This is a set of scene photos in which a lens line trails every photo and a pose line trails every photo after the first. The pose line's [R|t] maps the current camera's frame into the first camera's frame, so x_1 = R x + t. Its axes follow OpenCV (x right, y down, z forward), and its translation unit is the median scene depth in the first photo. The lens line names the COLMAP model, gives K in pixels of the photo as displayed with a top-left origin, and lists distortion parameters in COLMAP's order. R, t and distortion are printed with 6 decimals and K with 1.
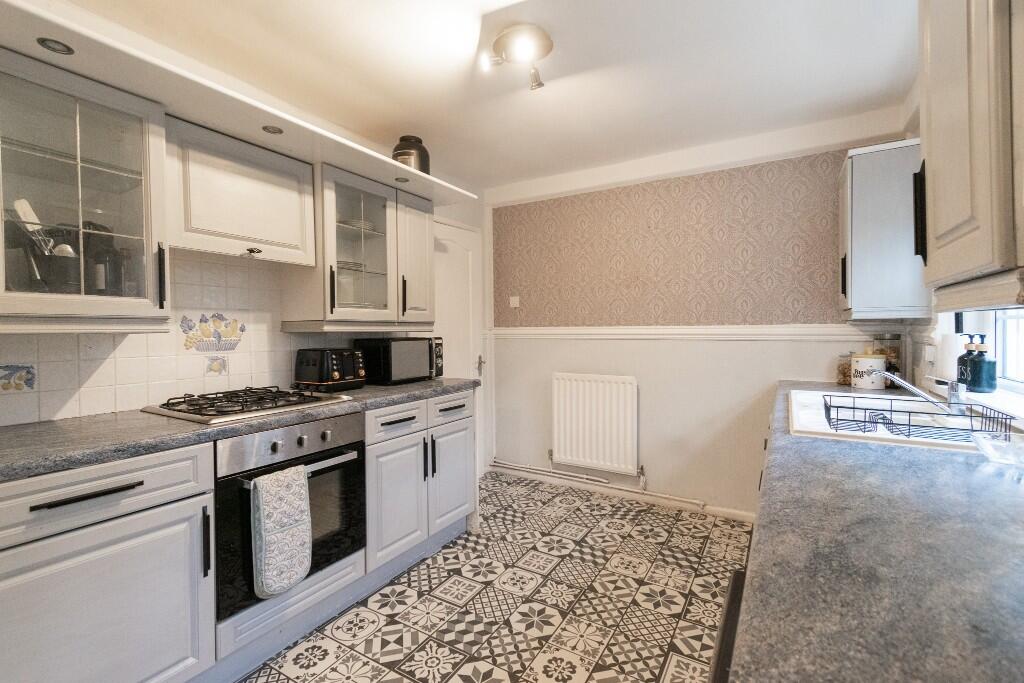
lens RADIAL K [[453.7, 0, 512.1], [0, 453.7, 336.7], [0, 0, 1]] dist [0.002377, -0.000028]
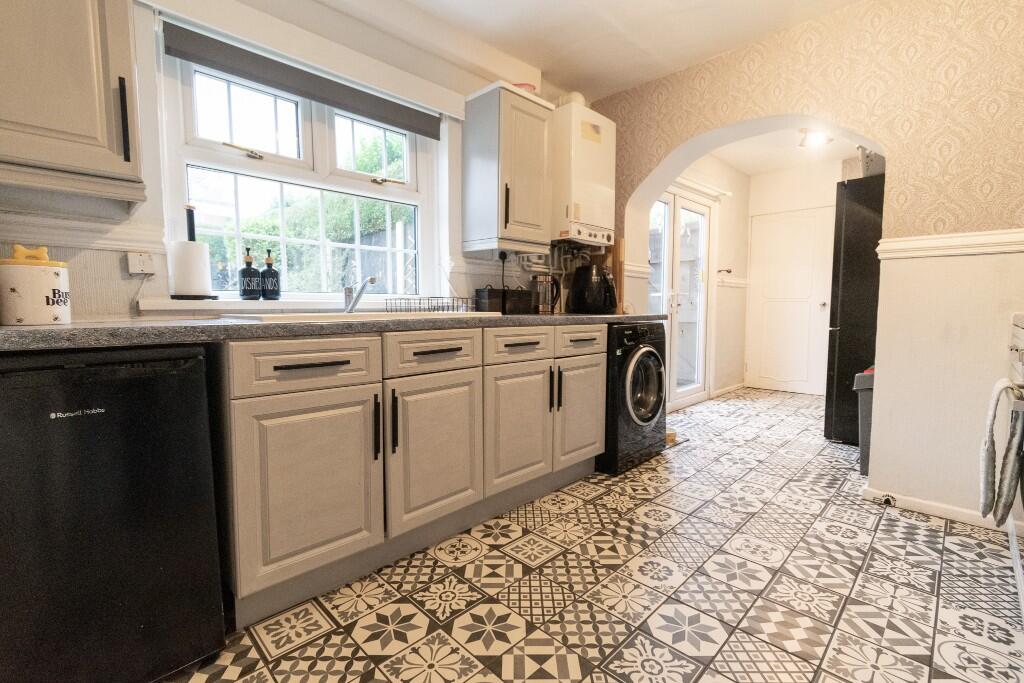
lens RADIAL K [[453.7, 0, 511.3], [0, 453.7, 341.2], [0, 0, 1]] dist [0.002377, -0.000028]
pose [[-0.969729, -0.010191, 0.243969, 0.149704], [0.012460, 0.995762, 0.091119, 0.113236], [-0.243864, 0.091401, -0.965493, 1.723900]]
